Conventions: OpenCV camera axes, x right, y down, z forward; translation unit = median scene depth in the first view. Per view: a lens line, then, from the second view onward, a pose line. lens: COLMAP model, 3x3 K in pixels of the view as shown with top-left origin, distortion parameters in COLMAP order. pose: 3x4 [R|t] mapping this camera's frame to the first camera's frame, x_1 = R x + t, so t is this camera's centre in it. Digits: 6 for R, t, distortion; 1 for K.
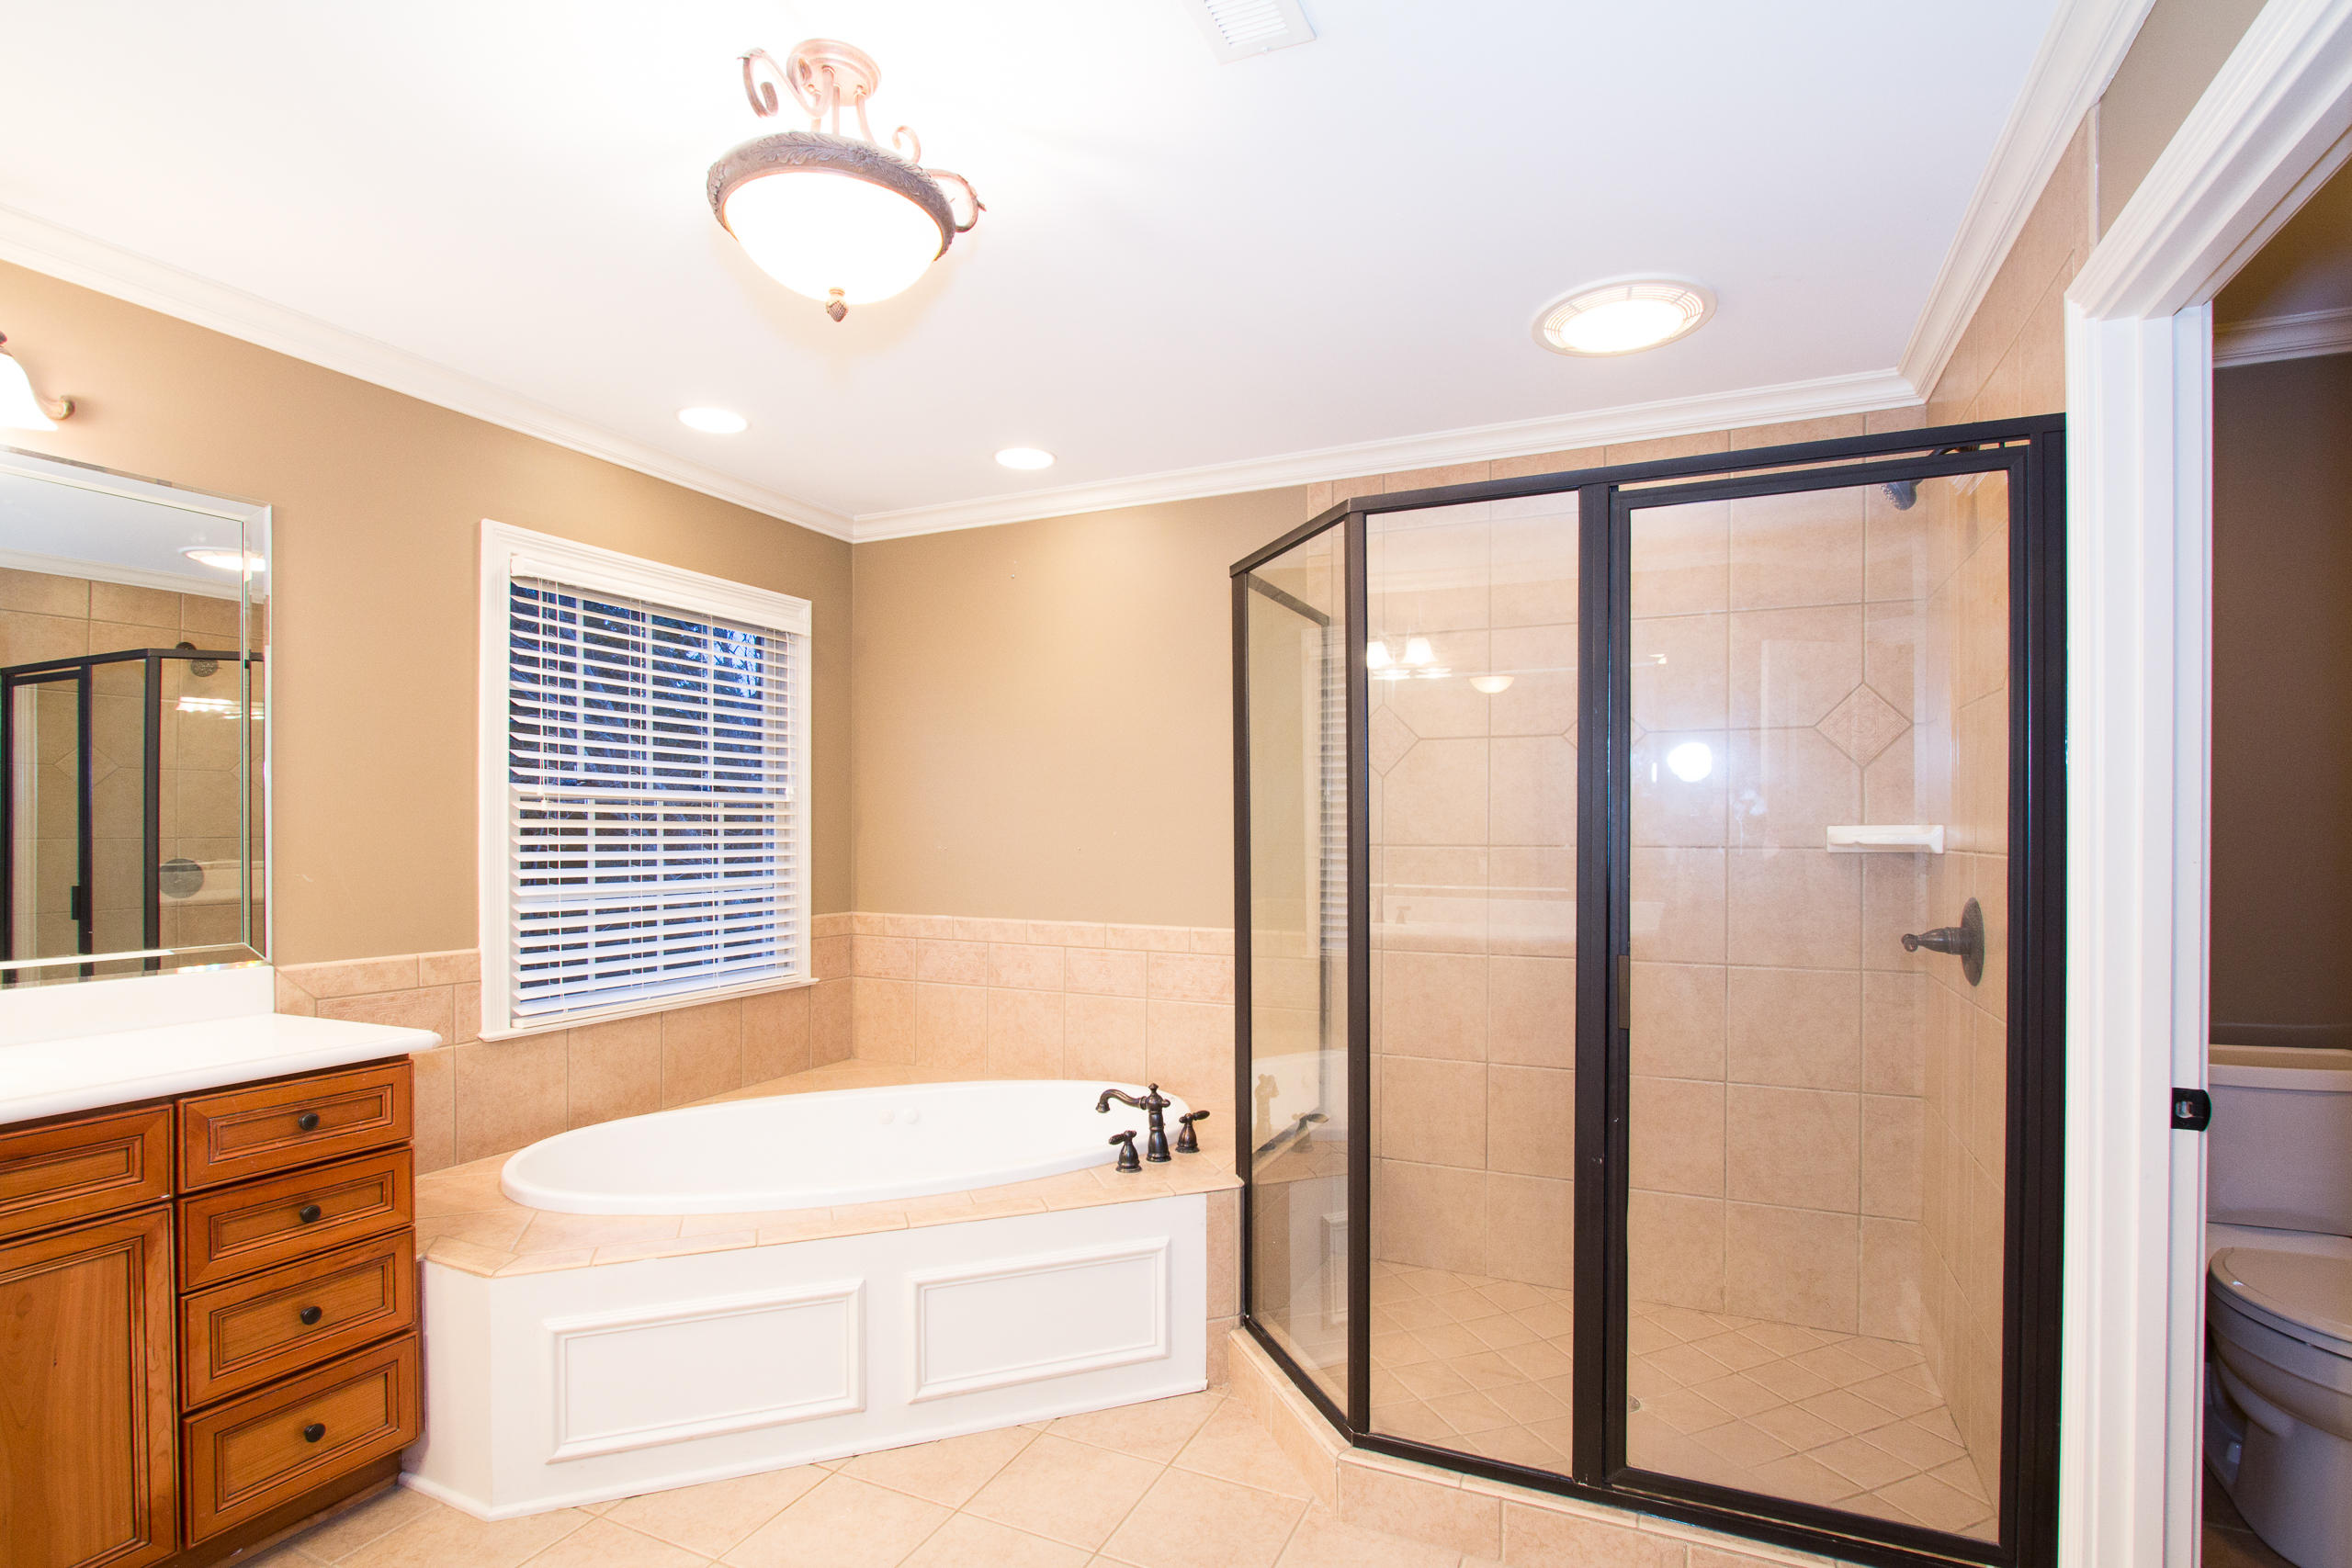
lens RADIAL K [[1092.8, 0, 1220.5], [0, 1092.8, 834.5], [0, 0, 1]] dist [-0.003748, -0.000915]
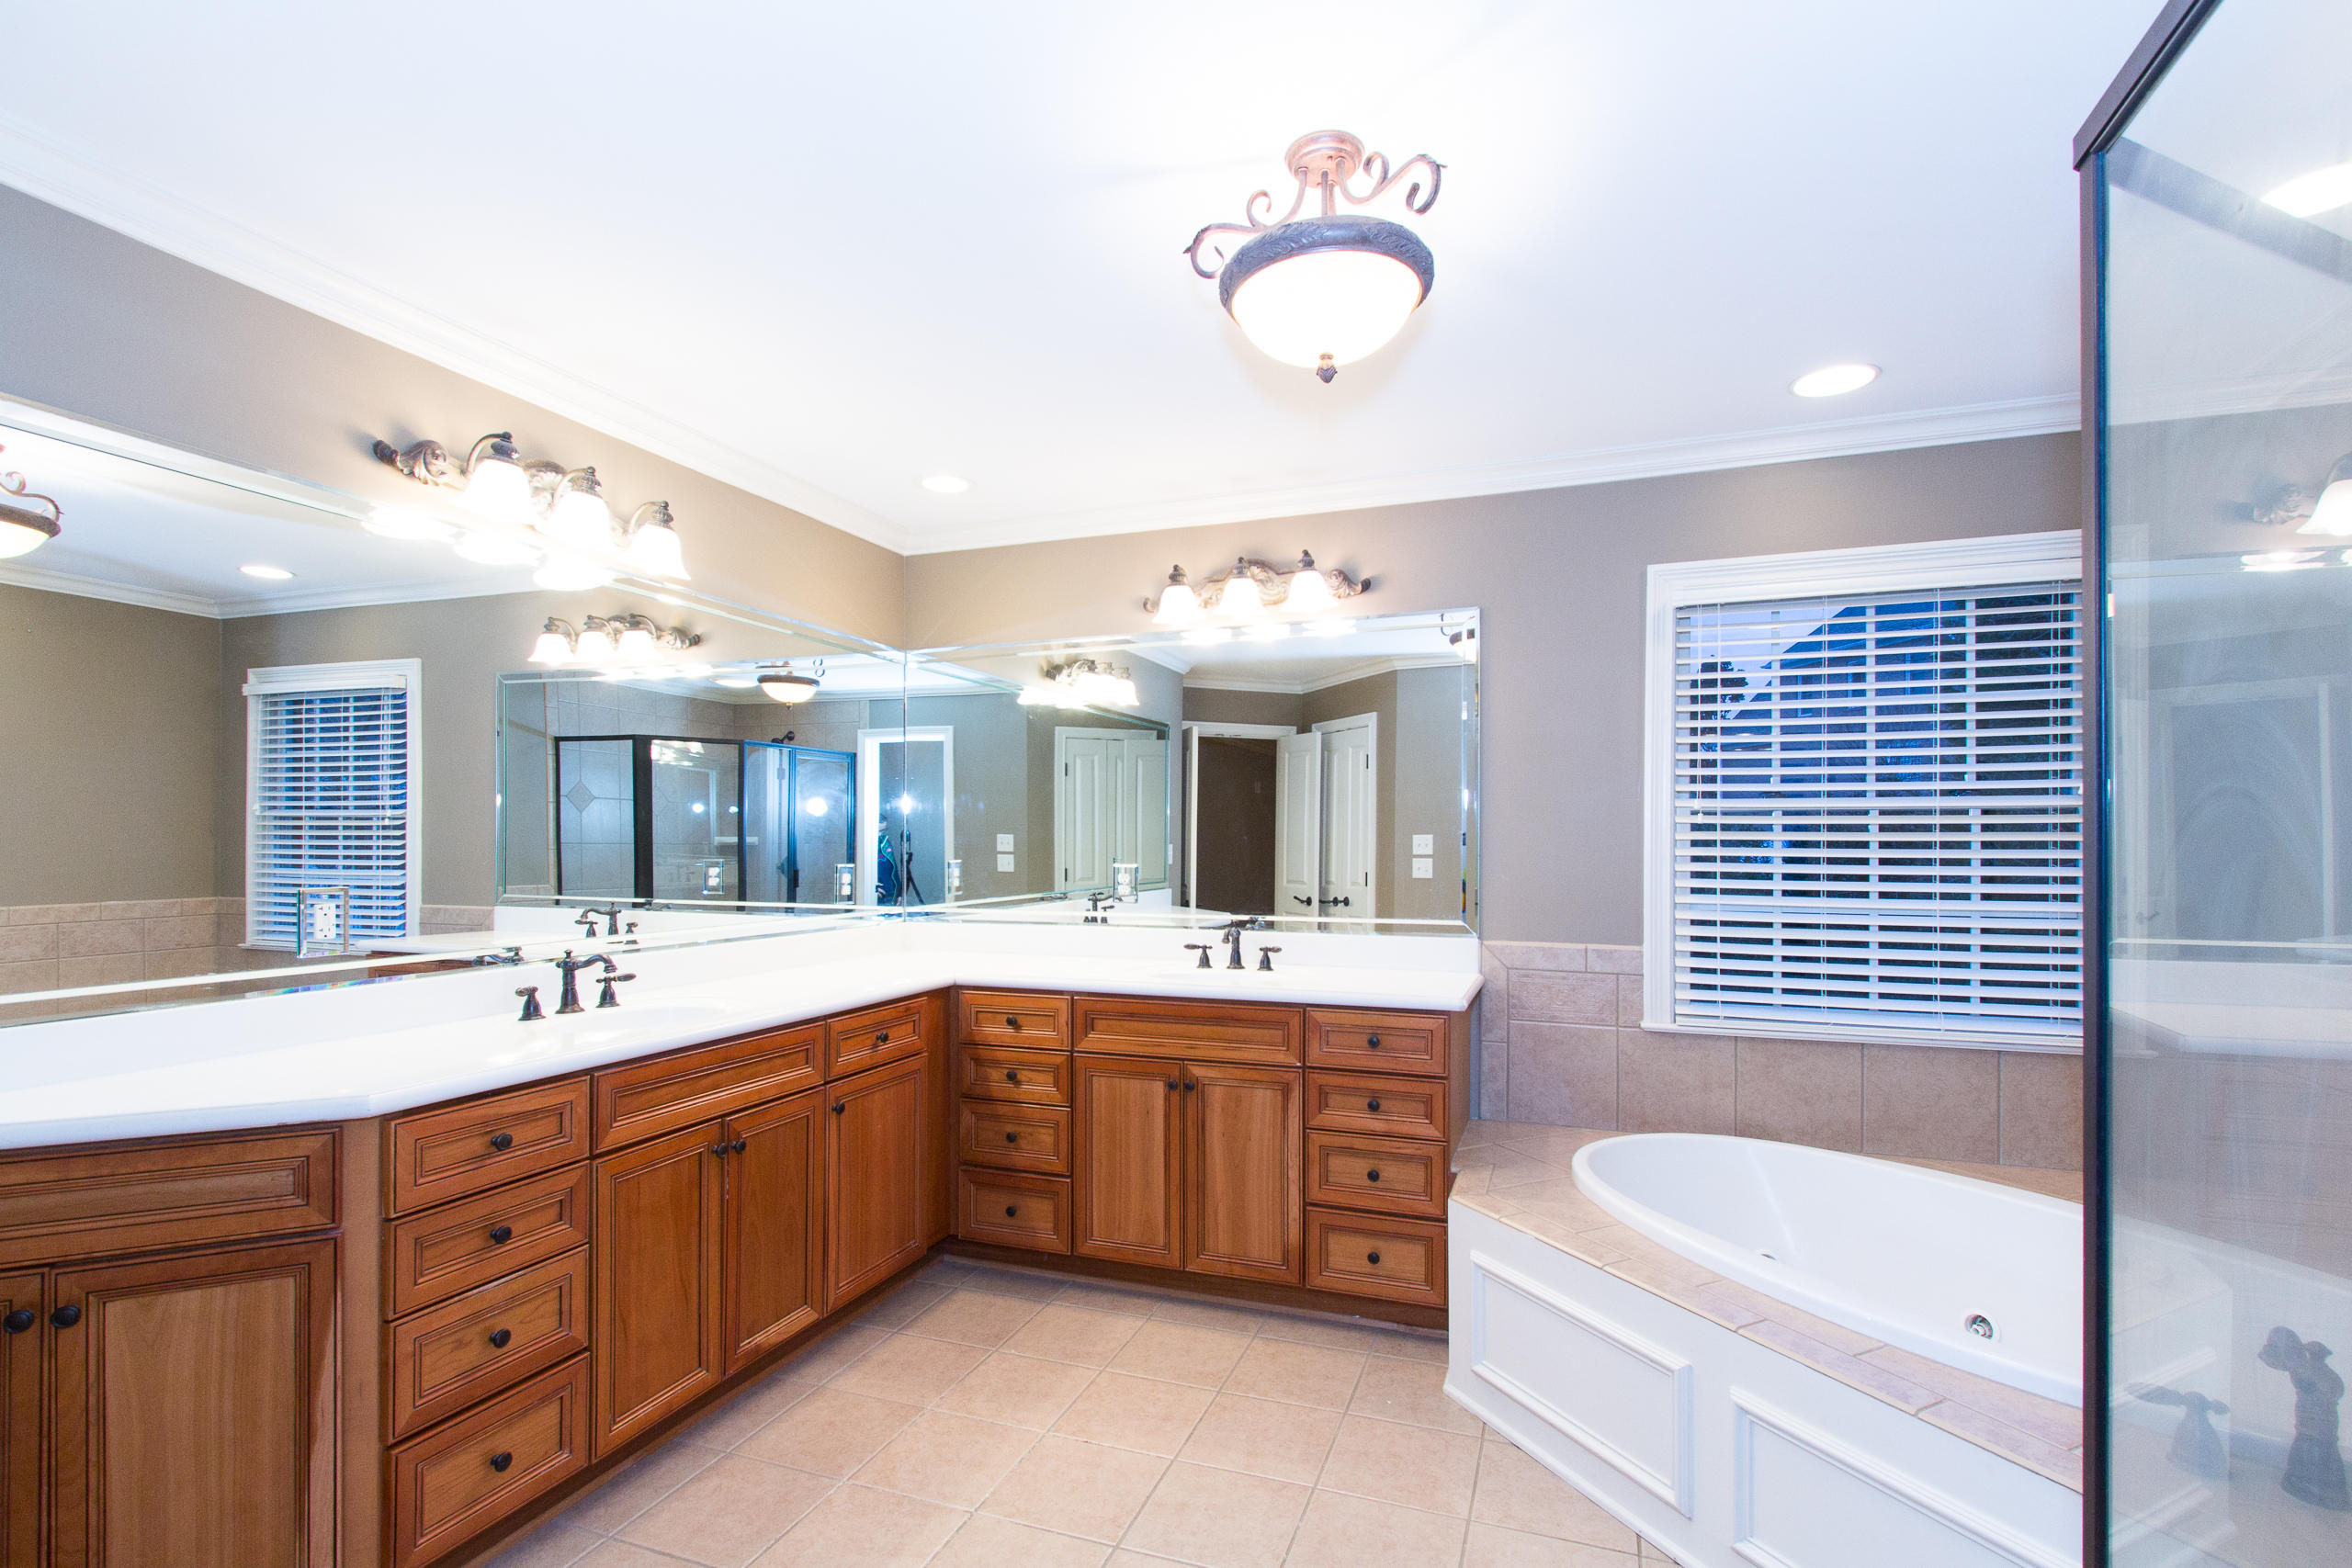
lens RADIAL K [[1092.8, 0, 1201.5], [0, 1092.8, 849.5], [0, 0, 1]] dist [-0.003748, -0.000915]
pose [[0.074327, 0.002203, -0.997232, 0.475376], [-0.007135, 0.999973, 0.001677, 0.006140], [0.997208, 0.006991, 0.074340, 0.529700]]
